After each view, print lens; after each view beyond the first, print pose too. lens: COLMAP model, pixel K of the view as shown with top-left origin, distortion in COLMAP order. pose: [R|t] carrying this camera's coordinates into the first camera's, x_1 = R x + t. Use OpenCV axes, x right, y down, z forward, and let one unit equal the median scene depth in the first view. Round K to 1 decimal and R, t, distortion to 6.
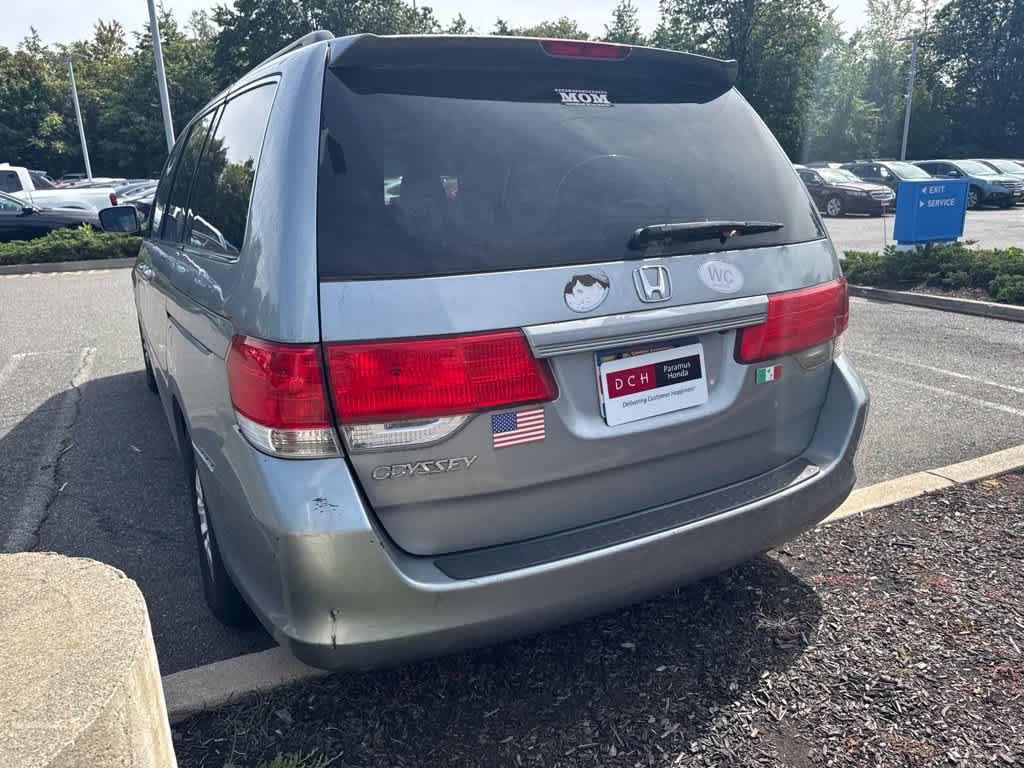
lens RADIAL K [[713.3, 0, 514.9], [0, 713.3, 377.1], [0, 0, 1]] dist [0.017143, -0.015434]
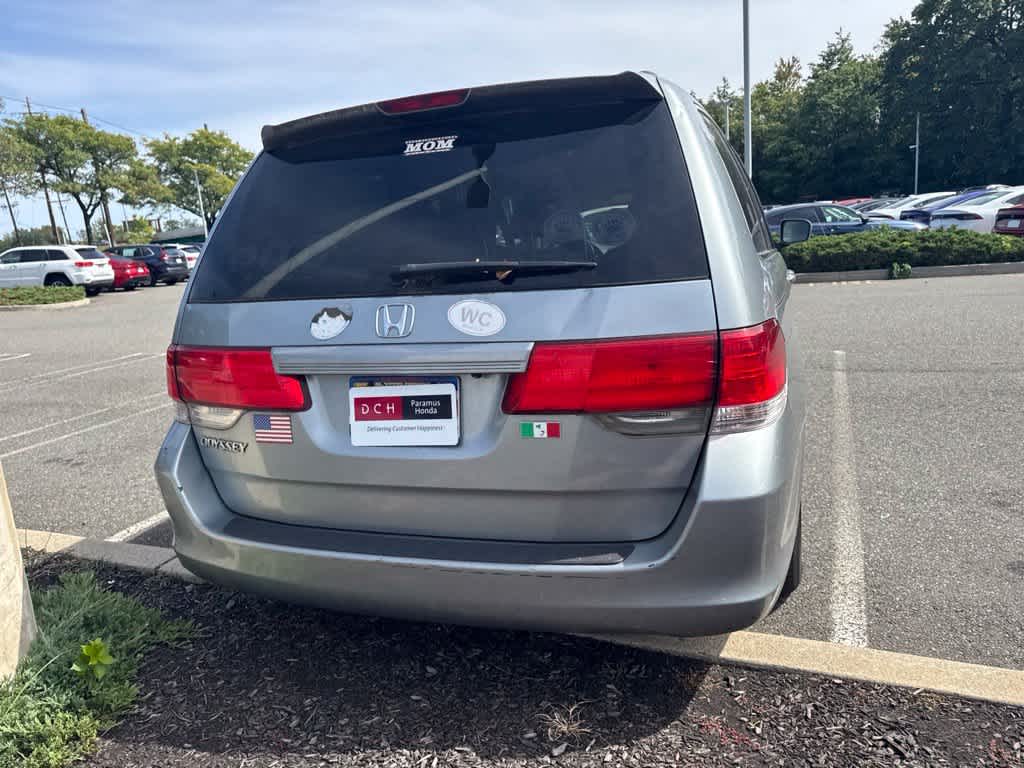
lens RADIAL K [[717.8, 0, 521.9], [0, 717.8, 387.4], [0, 0, 1]] dist [0.021230, -0.022011]
pose [[0.681323, 0.125925, -0.721070, 1.064178], [-0.137634, 0.989559, 0.042766, -0.099954], [0.718927, 0.070107, 0.691541, 0.398744]]
